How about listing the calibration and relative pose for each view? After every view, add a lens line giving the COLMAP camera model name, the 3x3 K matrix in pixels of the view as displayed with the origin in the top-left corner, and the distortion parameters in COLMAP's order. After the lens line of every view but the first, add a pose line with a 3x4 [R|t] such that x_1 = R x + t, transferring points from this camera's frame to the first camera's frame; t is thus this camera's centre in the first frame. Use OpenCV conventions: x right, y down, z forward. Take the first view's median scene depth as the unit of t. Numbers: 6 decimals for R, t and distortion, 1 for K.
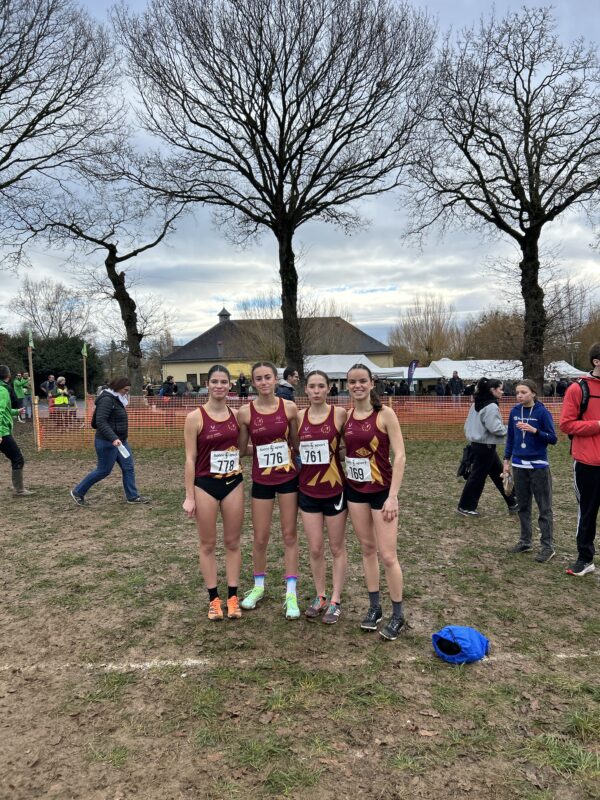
lens RADIAL K [[625.2, 0, 296.1], [0, 625.2, 400.7], [0, 0, 1]] dist [0.035828, -0.012004]
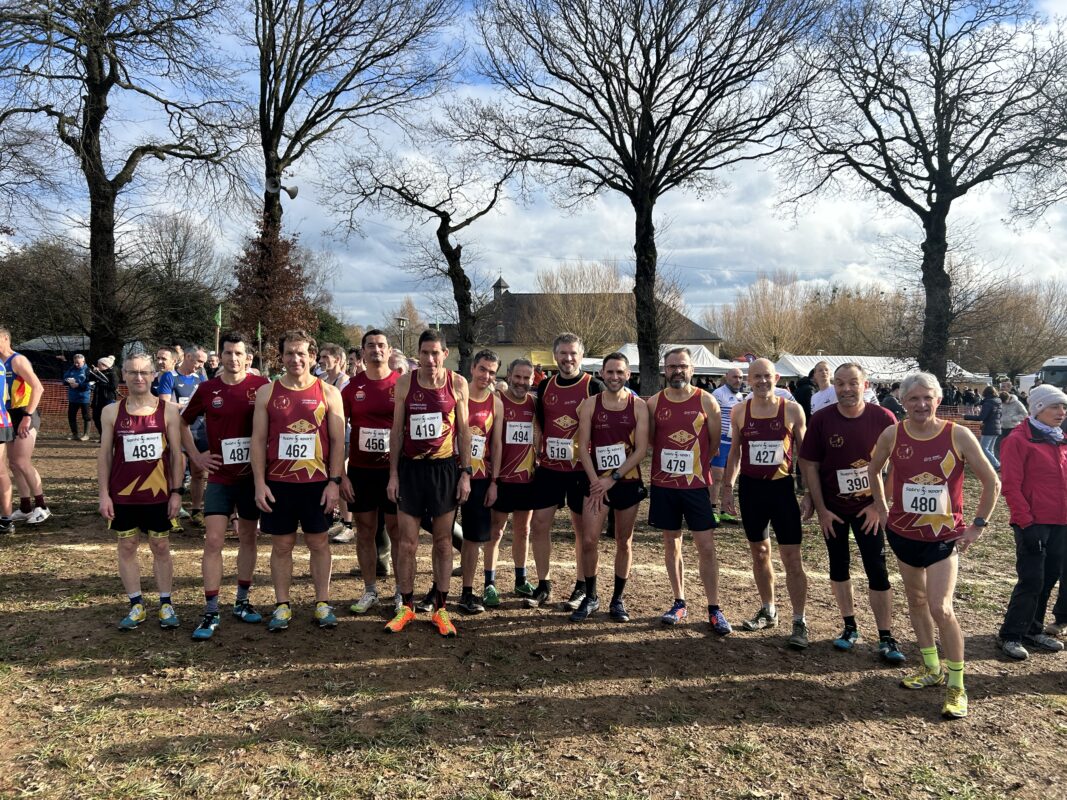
lens RADIAL K [[833.9, 0, 533.6], [0, 833.9, 426.7], [0, 0, 1]] dist [0.035828, -0.012004]
pose [[0.999245, 0.030520, -0.024043, -0.132385], [-0.029655, 0.998927, 0.035573, 0.001434], [0.025103, -0.034833, 0.999078, -0.150263]]
